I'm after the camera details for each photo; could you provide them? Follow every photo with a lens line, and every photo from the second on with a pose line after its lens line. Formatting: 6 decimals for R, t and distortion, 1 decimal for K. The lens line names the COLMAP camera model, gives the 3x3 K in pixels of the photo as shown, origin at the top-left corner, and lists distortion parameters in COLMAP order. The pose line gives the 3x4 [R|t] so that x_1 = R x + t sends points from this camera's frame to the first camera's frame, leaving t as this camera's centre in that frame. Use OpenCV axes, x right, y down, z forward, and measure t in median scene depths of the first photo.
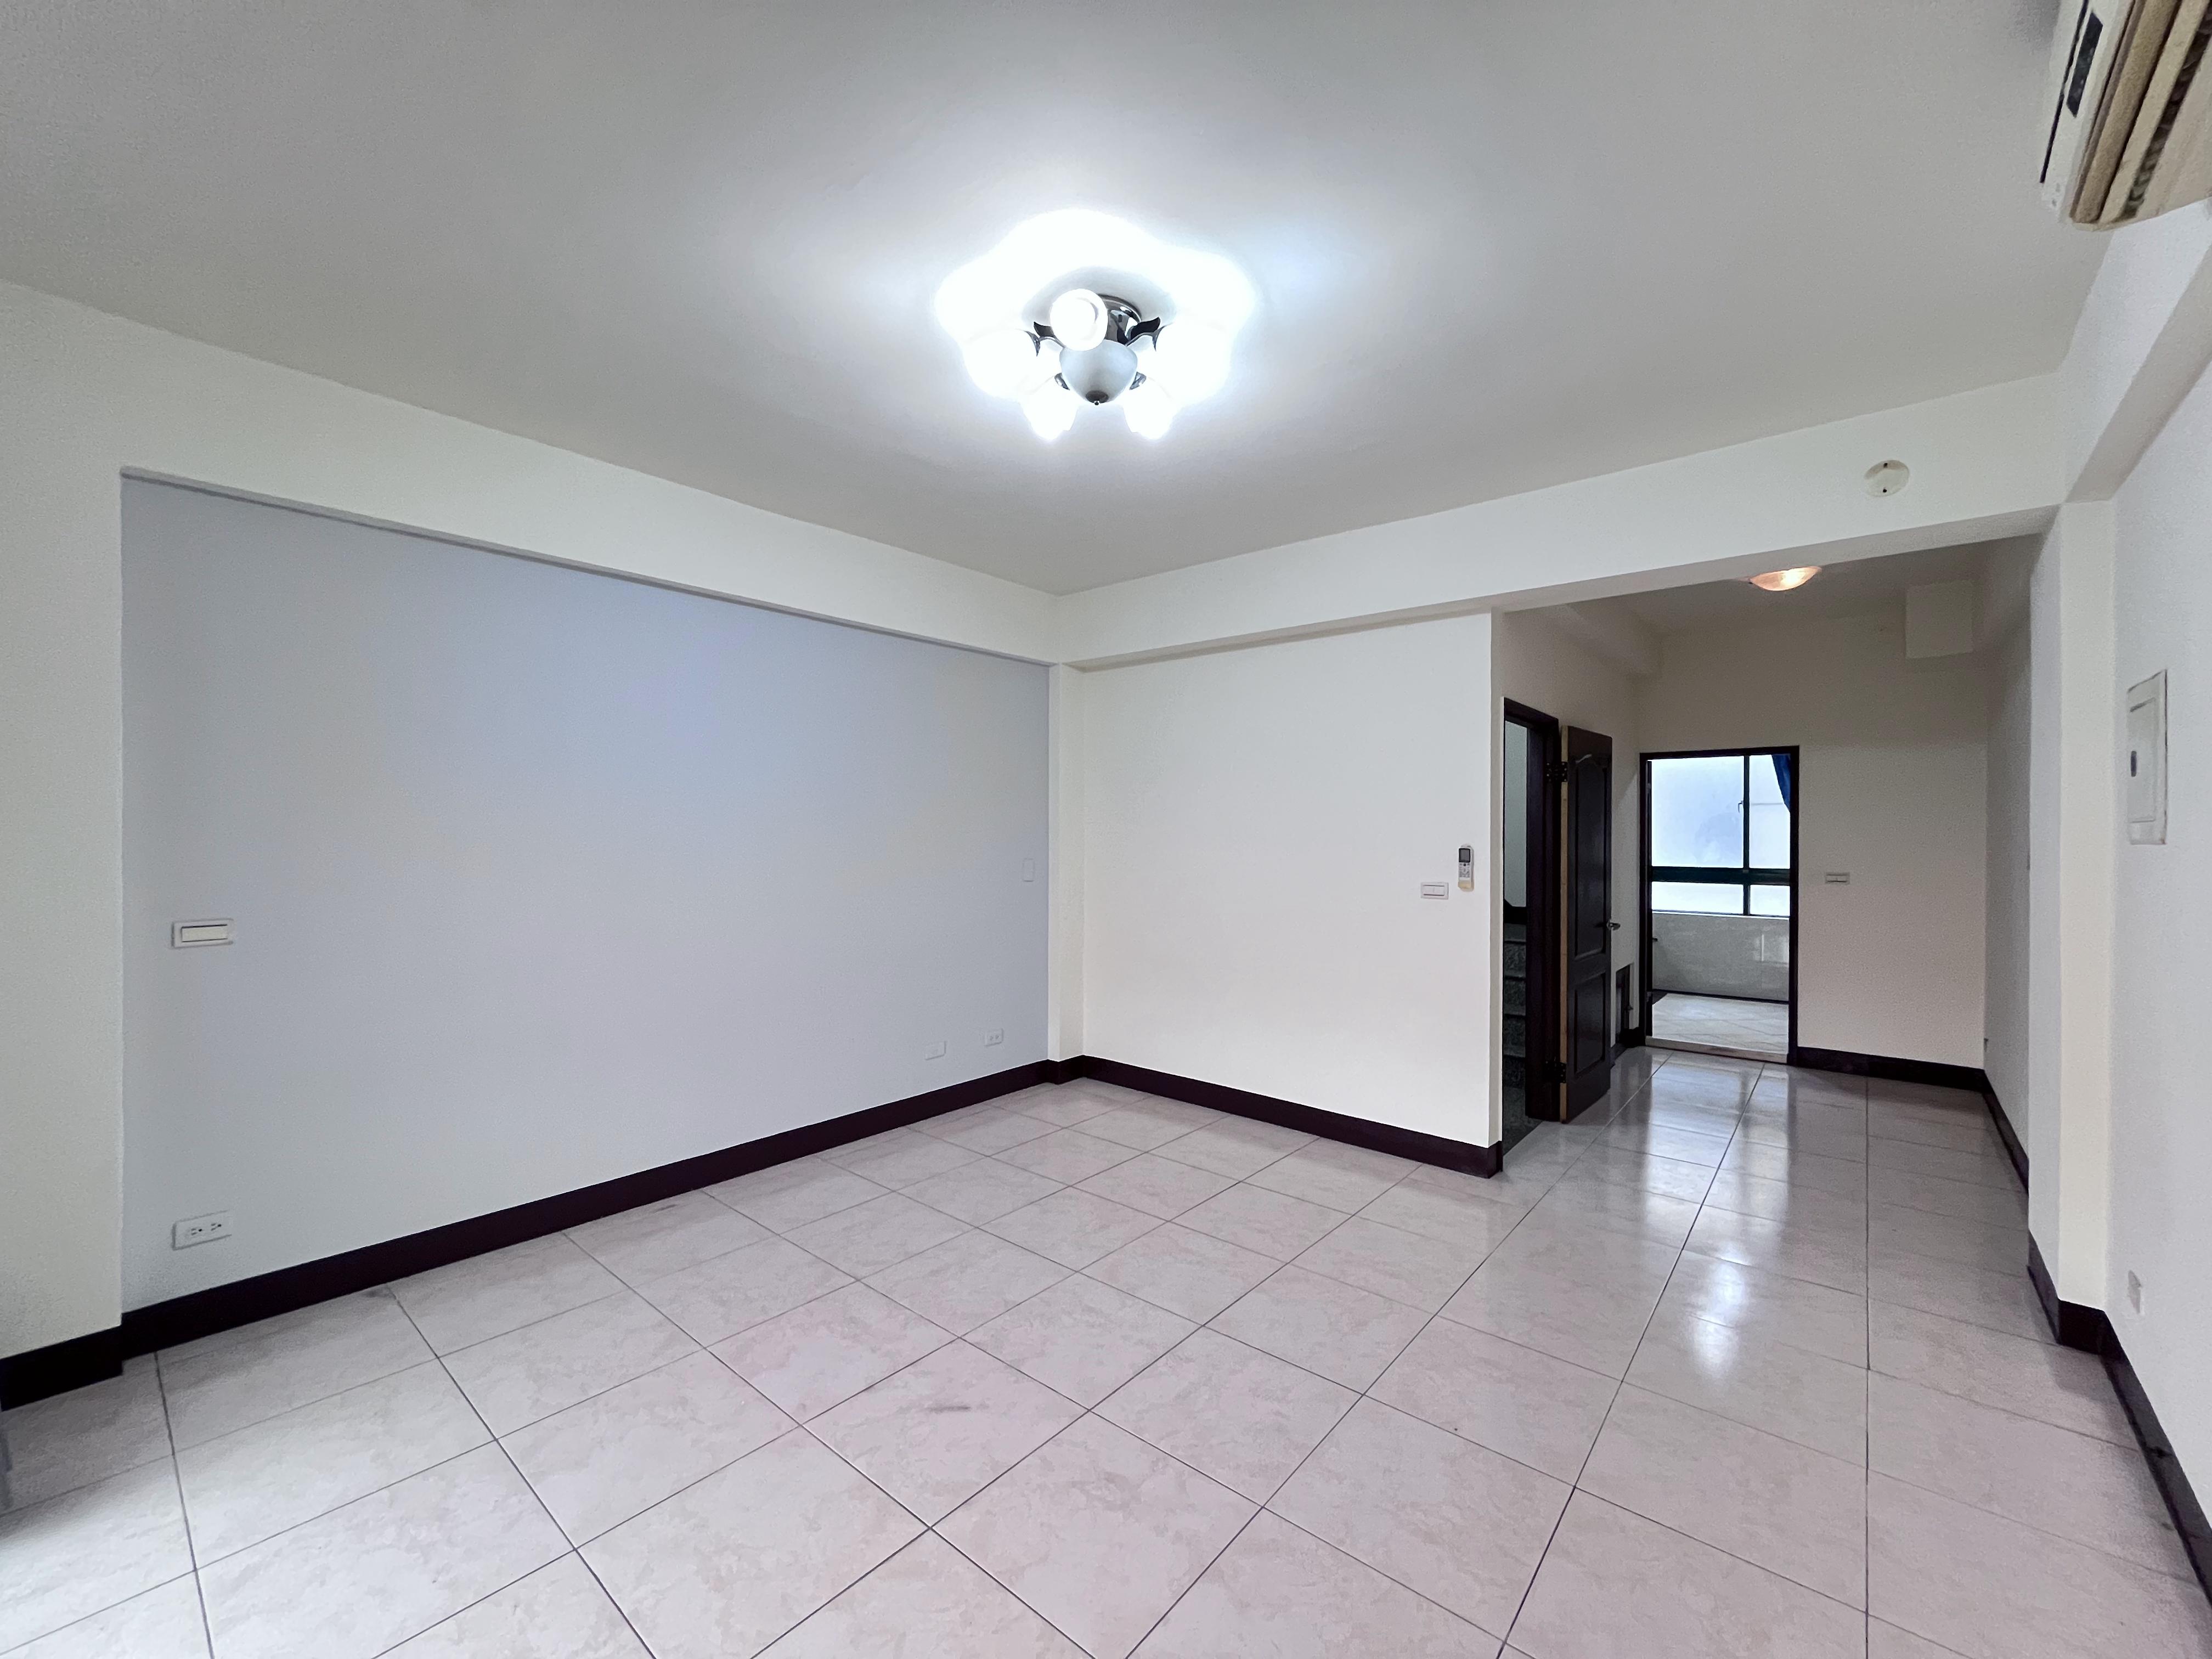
lens RADIAL K [[893.2, 0, 1115.6], [0, 893.2, 837.0], [0, 0, 1]] dist [-0.001153, -0.003164]
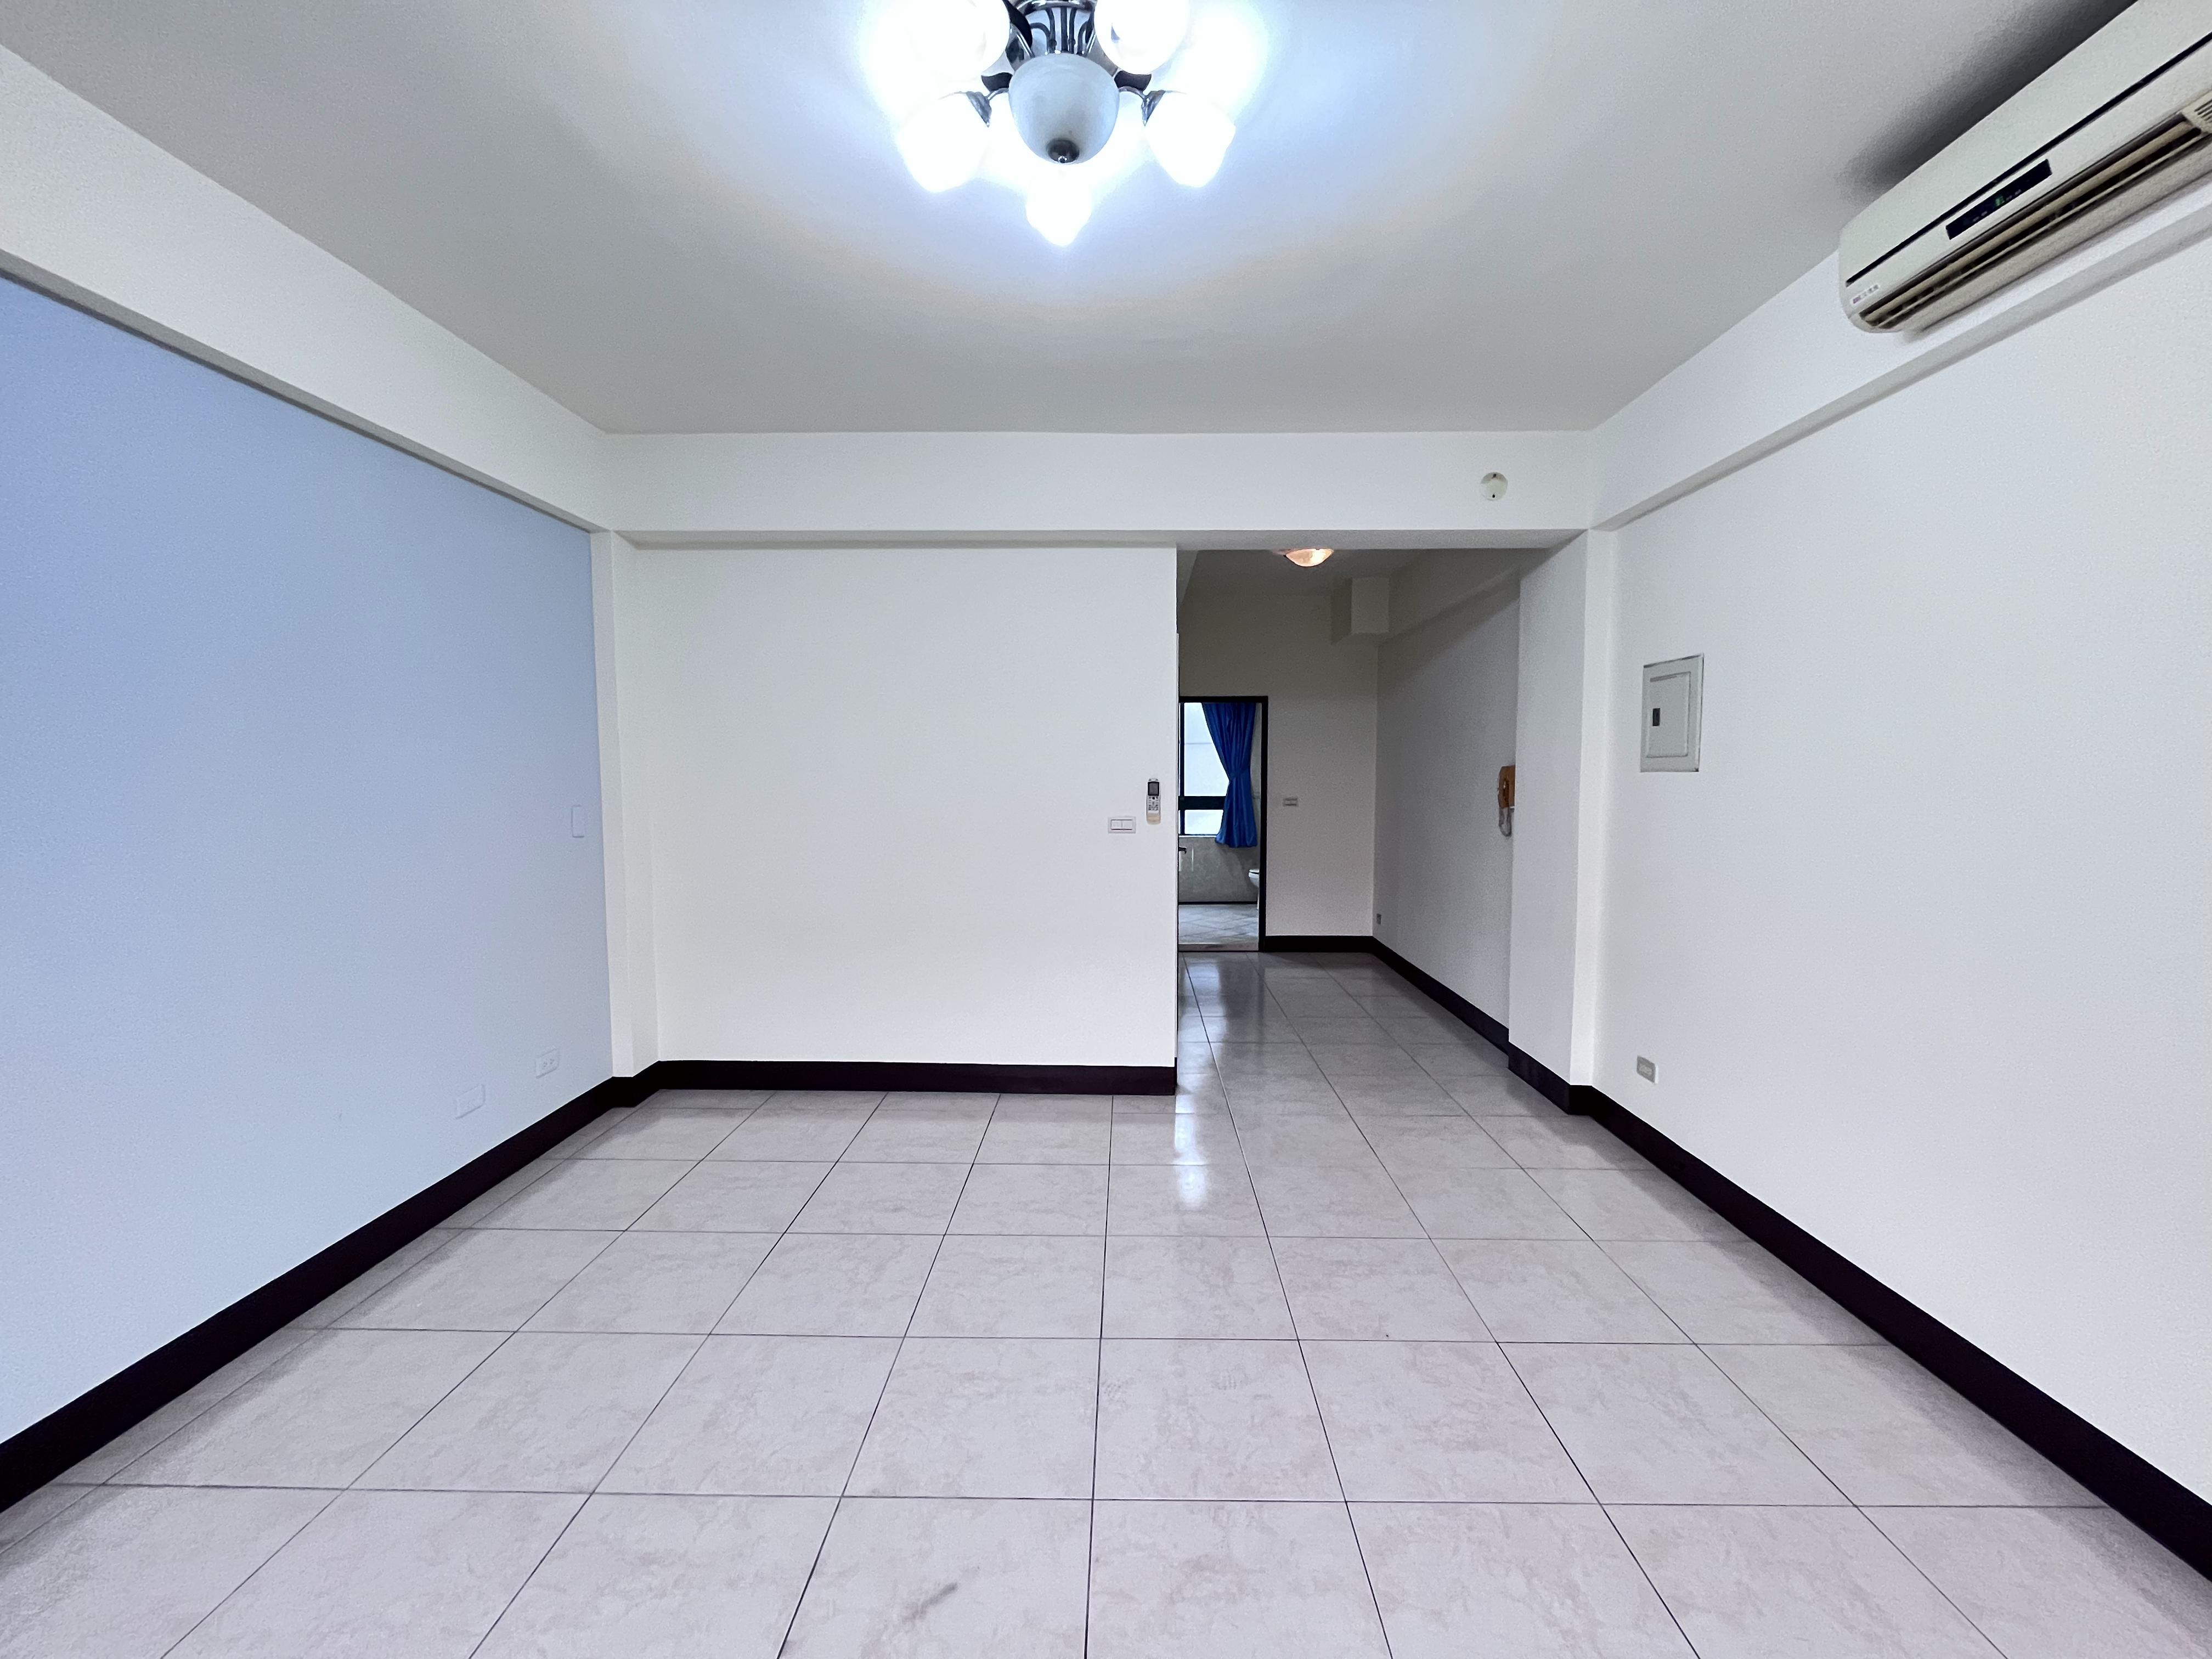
lens RADIAL K [[893.2, 0, 1115.6], [0, 893.2, 837.0], [0, 0, 1]] dist [-0.001153, -0.003164]
pose [[0.774369, -0.052540, 0.630549, -0.257298], [0.006986, 0.997196, 0.074511, -0.000801], [-0.632695, -0.053294, 0.772565, 0.218555]]
